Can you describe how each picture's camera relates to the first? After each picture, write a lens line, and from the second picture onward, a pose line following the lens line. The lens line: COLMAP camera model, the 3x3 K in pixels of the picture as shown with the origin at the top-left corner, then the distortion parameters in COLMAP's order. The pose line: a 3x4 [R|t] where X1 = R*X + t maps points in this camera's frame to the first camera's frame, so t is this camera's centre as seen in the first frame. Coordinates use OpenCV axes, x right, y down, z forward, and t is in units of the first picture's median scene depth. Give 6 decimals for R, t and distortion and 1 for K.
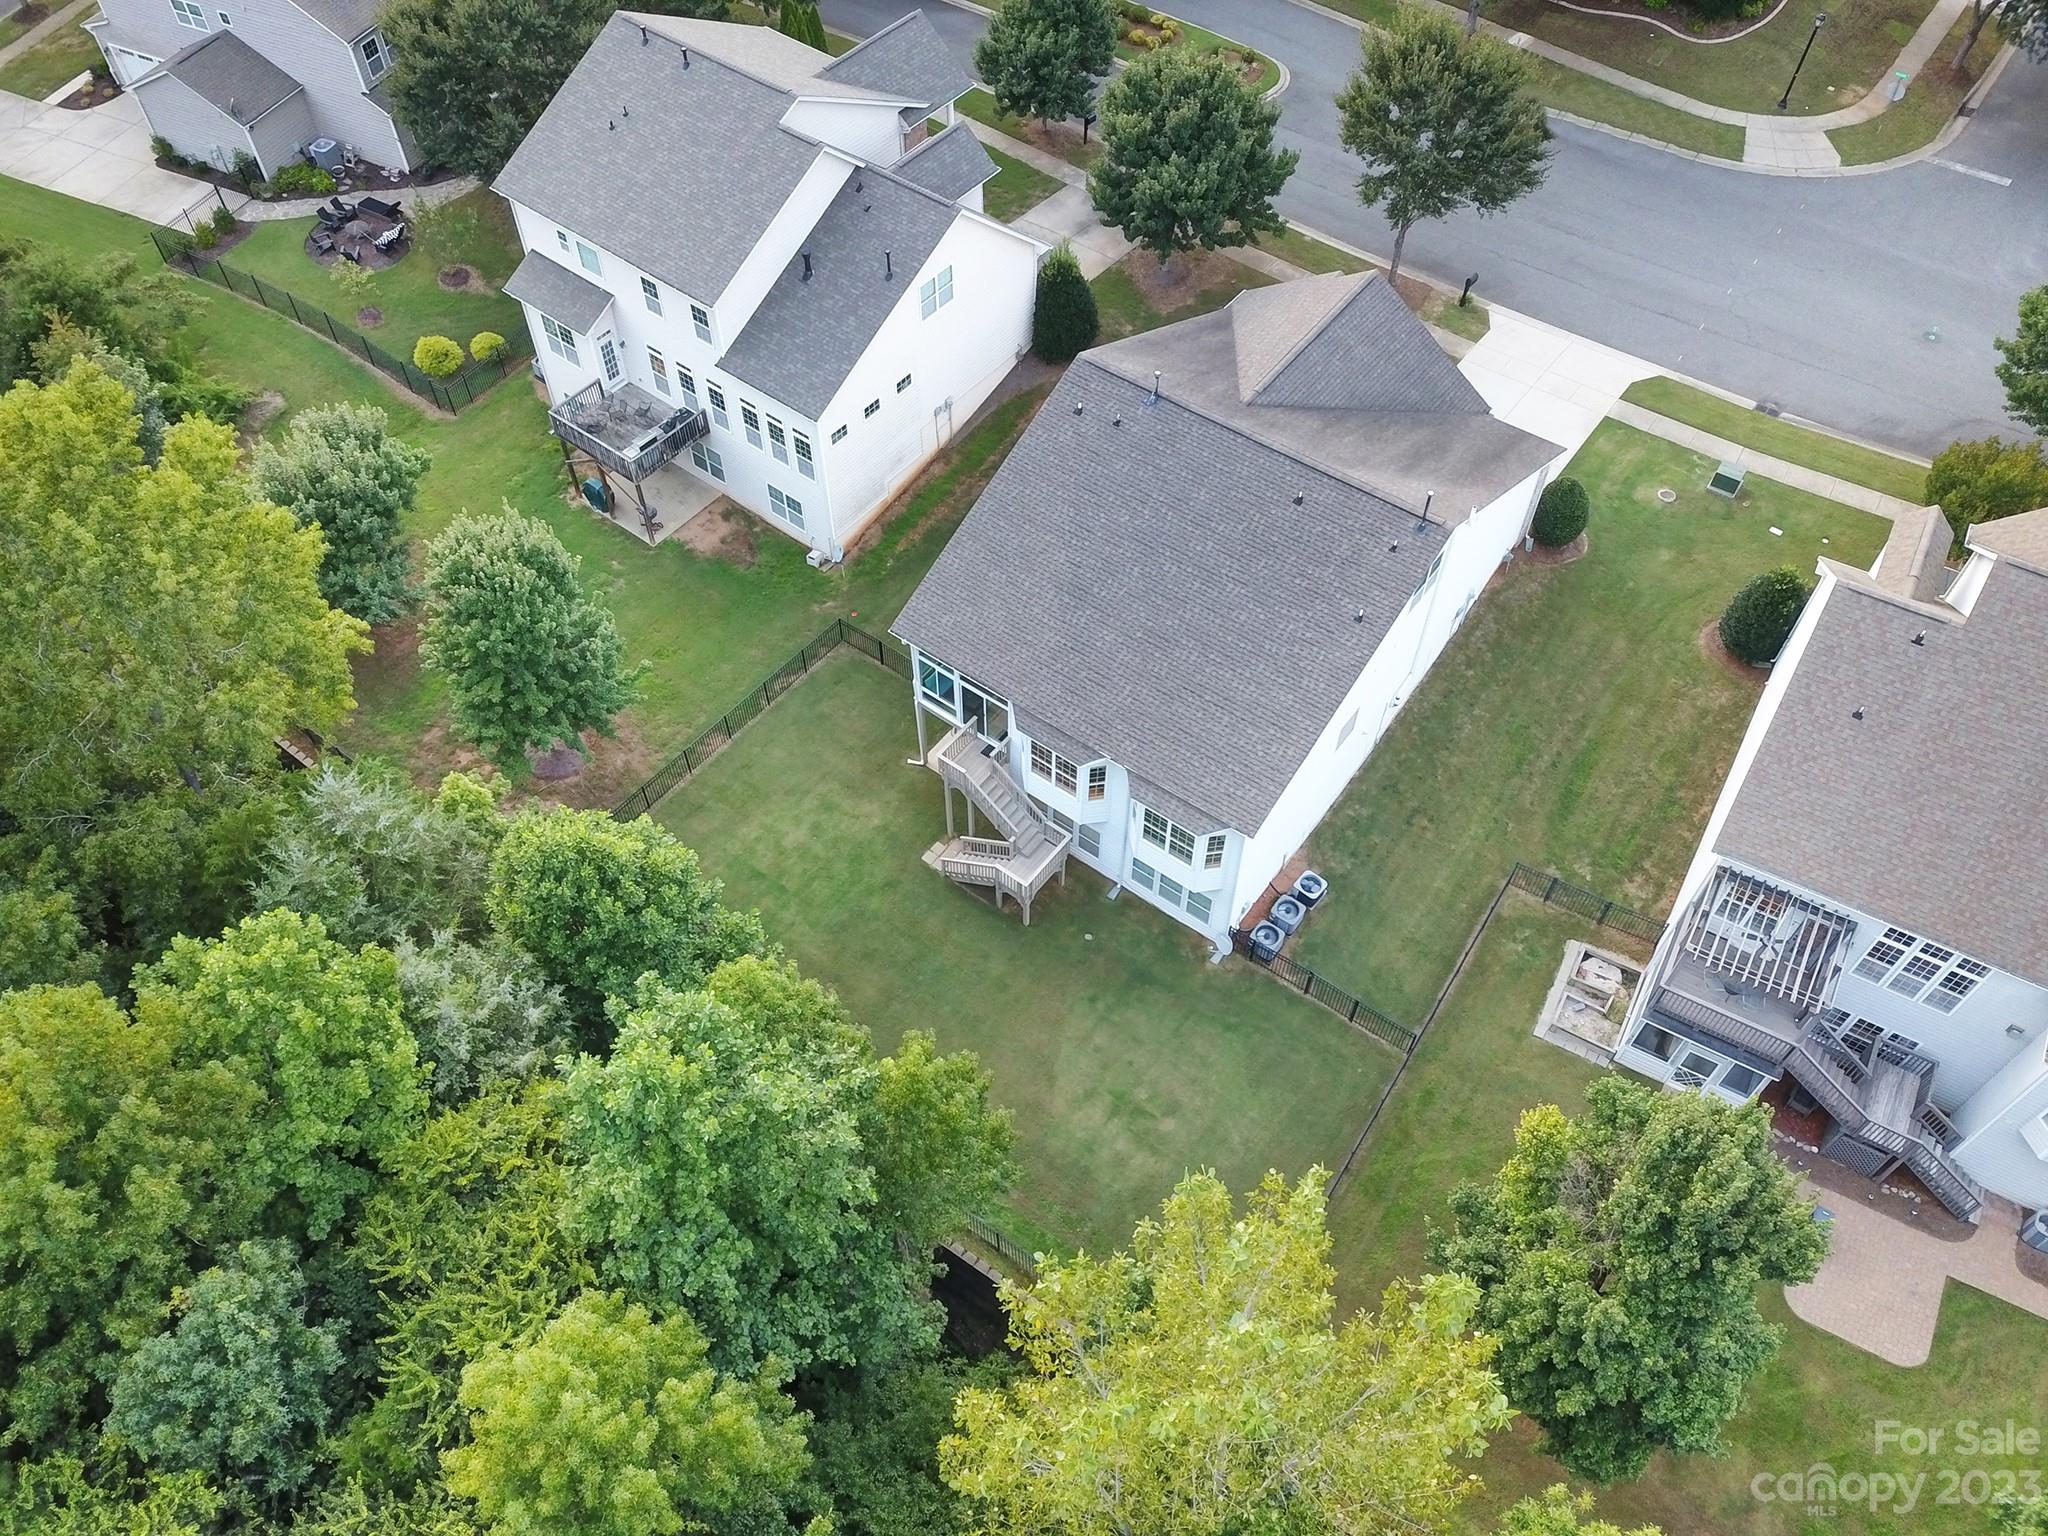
lens RADIAL K [[1688.0, 0, 1024.0], [0, 1688.0, 768.0], [0, 0, 1]] dist [0.007797, -0.002591]
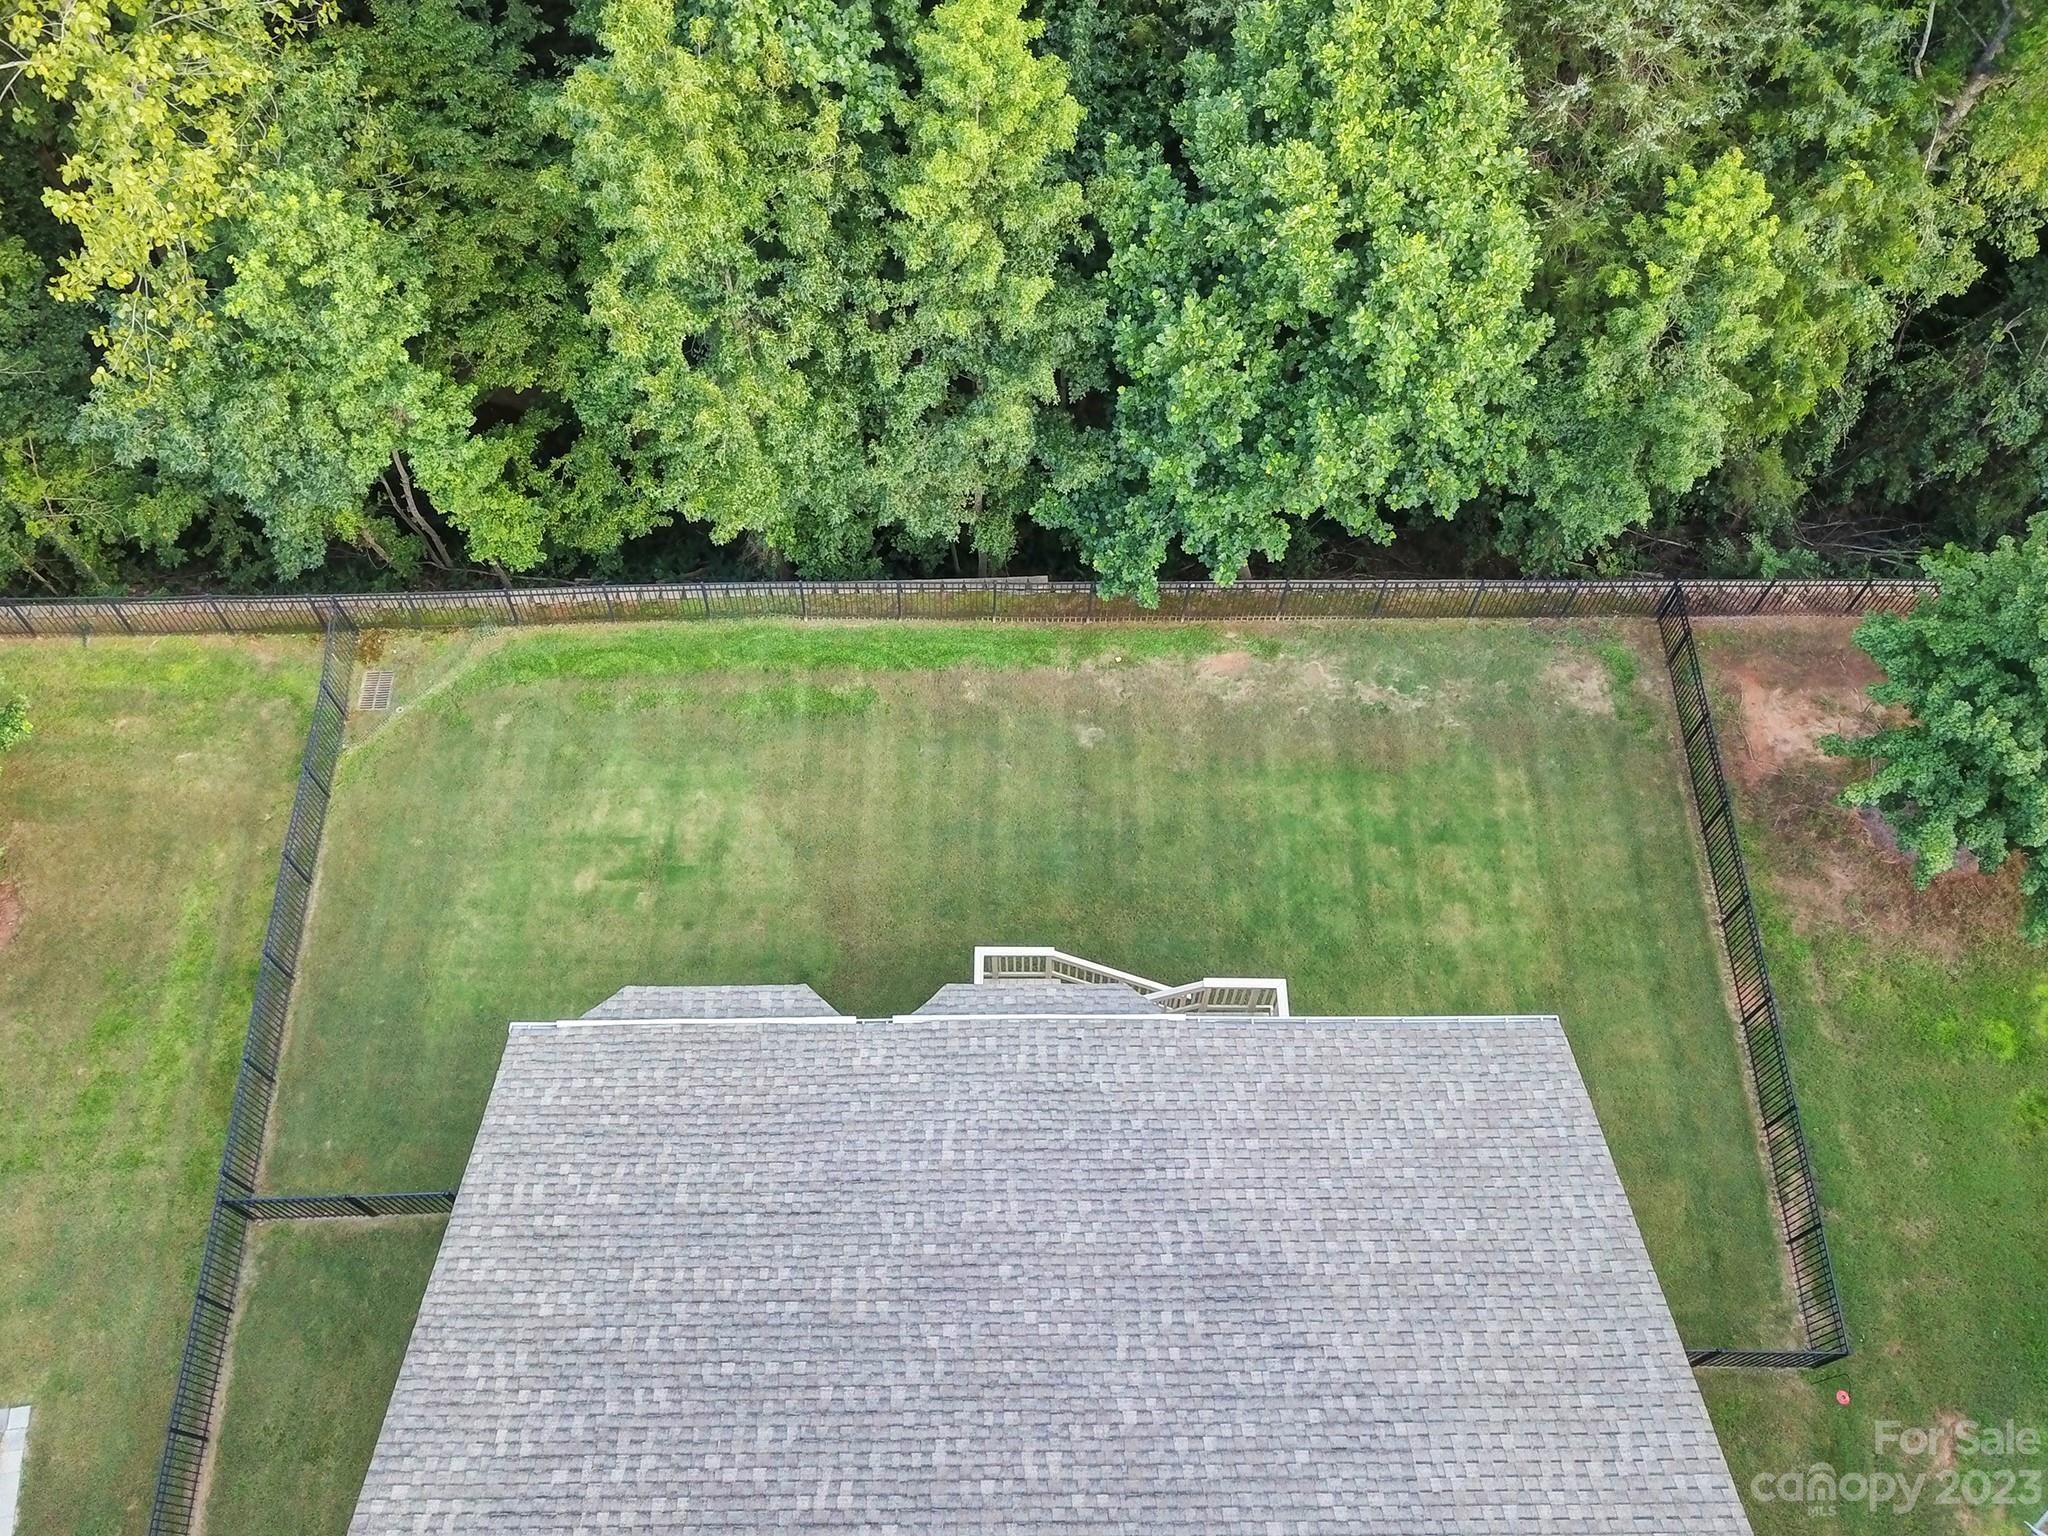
lens RADIAL K [[1688.0, 0, 1024.0], [0, 1688.0, 768.0], [0, 0, 1]] dist [0.007797, -0.002591]
pose [[-0.796168, 0.530086, -0.291761, 0.097659], [-0.475978, -0.250974, 0.842886, -0.315279], [0.373578, 0.809951, 0.452127, 0.634769]]
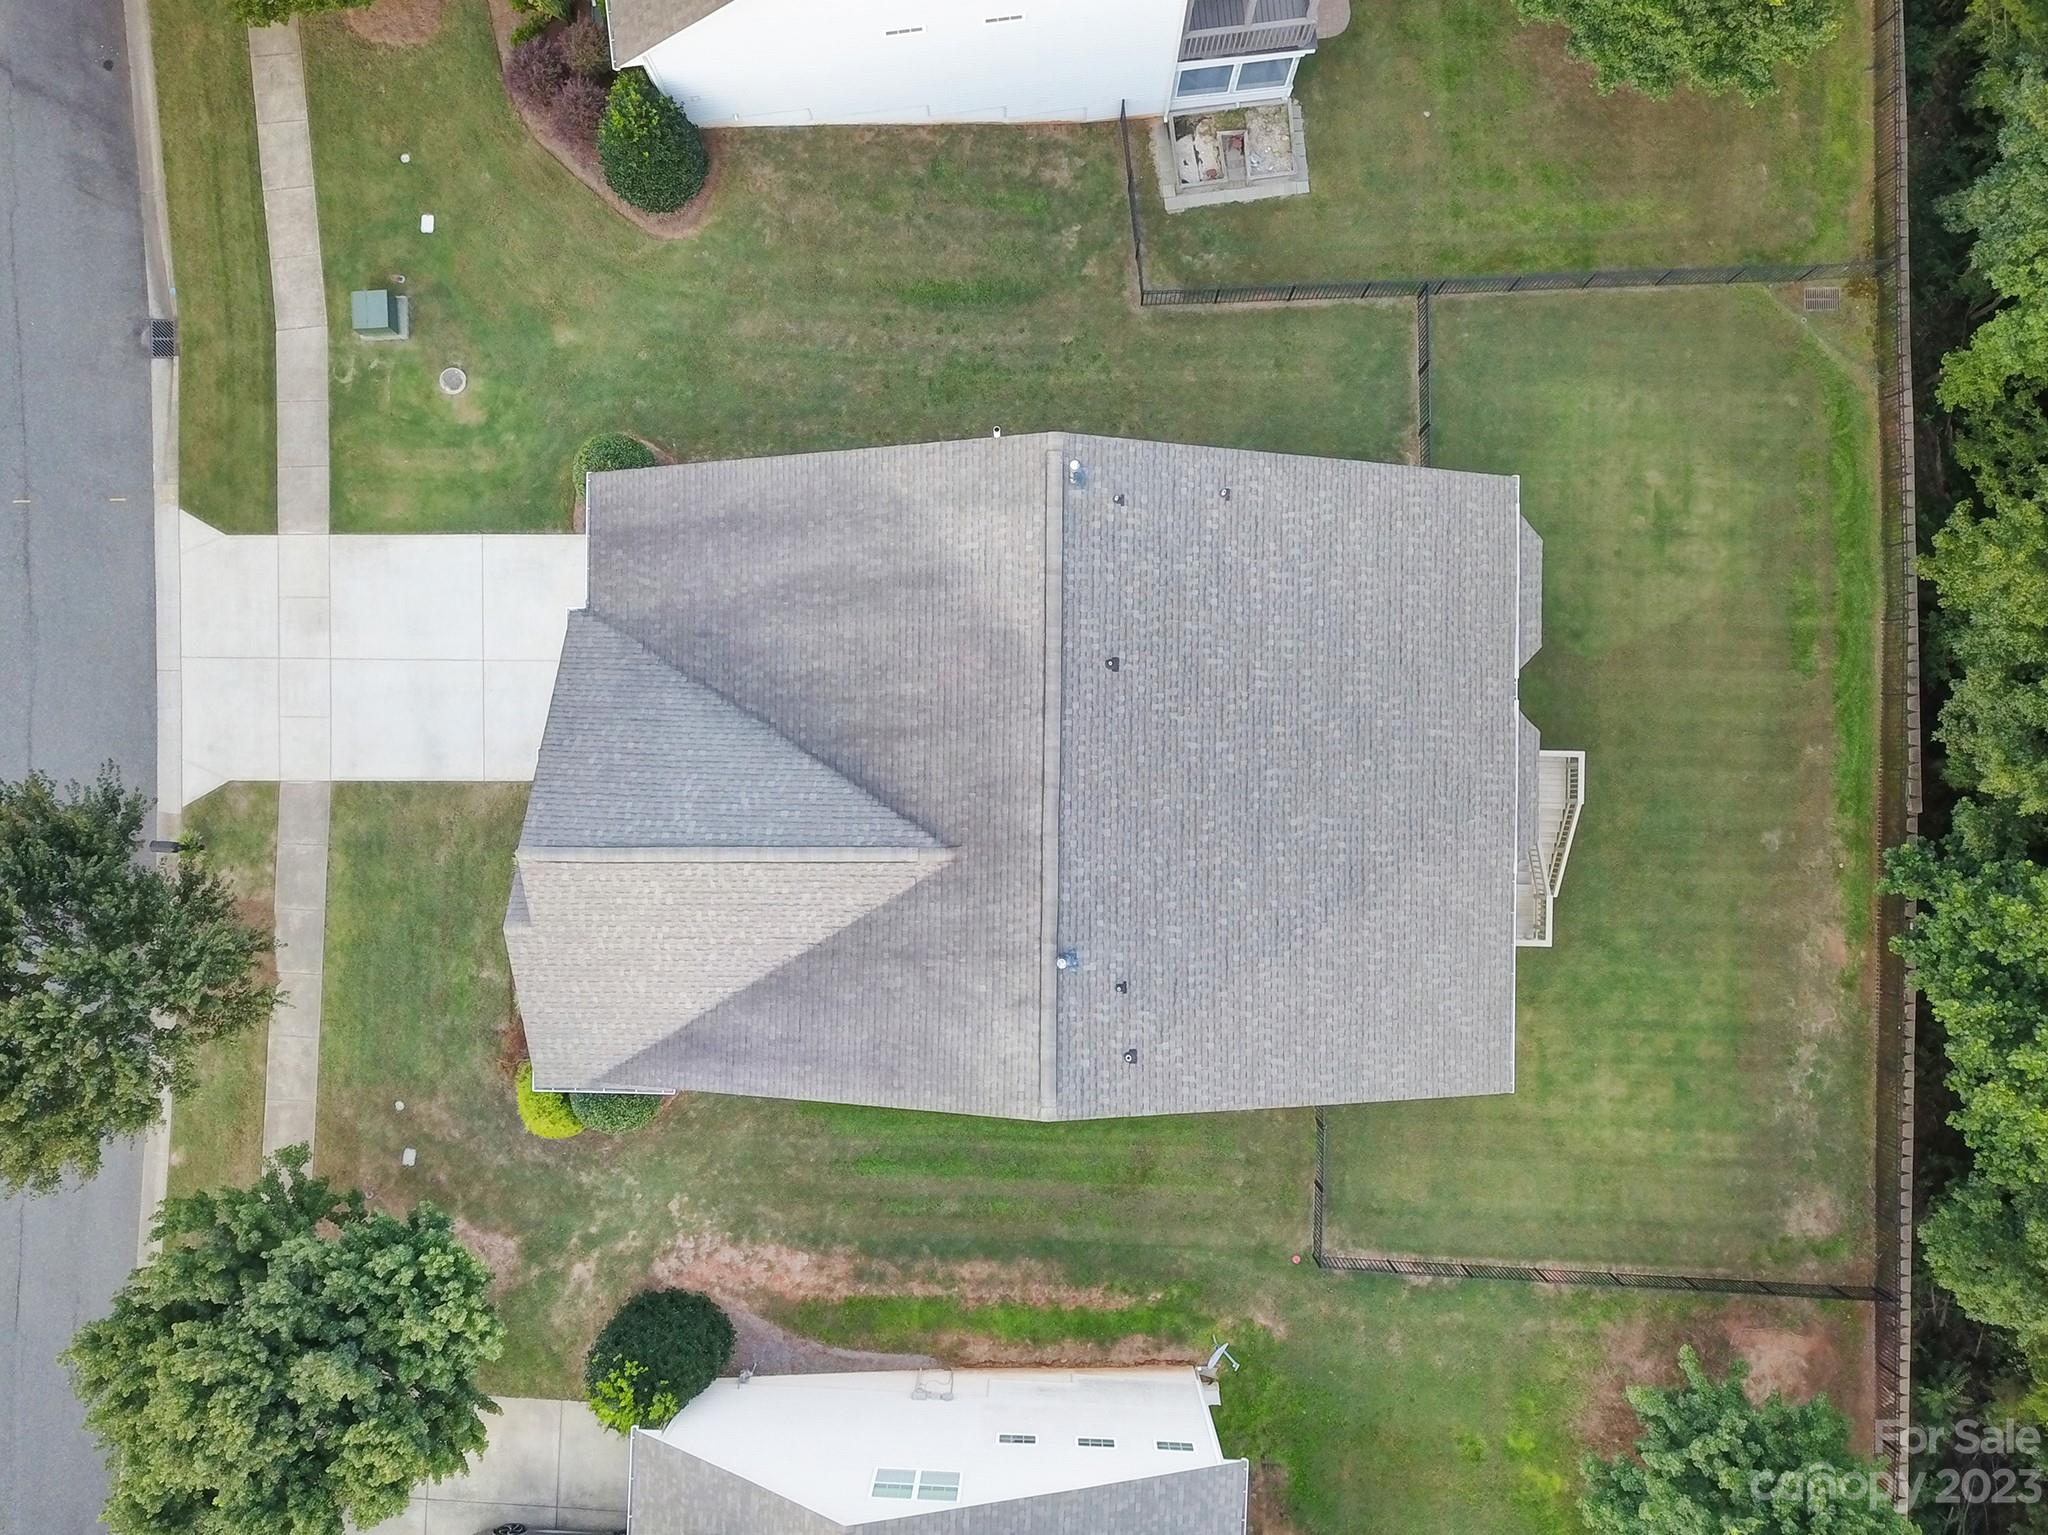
lens RADIAL K [[1688.0, 0, 1024.0], [0, 1688.0, 767.5], [0, 0, 1]] dist [0.007797, -0.002591]
pose [[-0.588584, -0.808010, 0.026234, 0.112690], [0.644422, -0.449333, 0.618724, -0.517204], [-0.488148, 0.381077, 0.785170, 0.445881]]
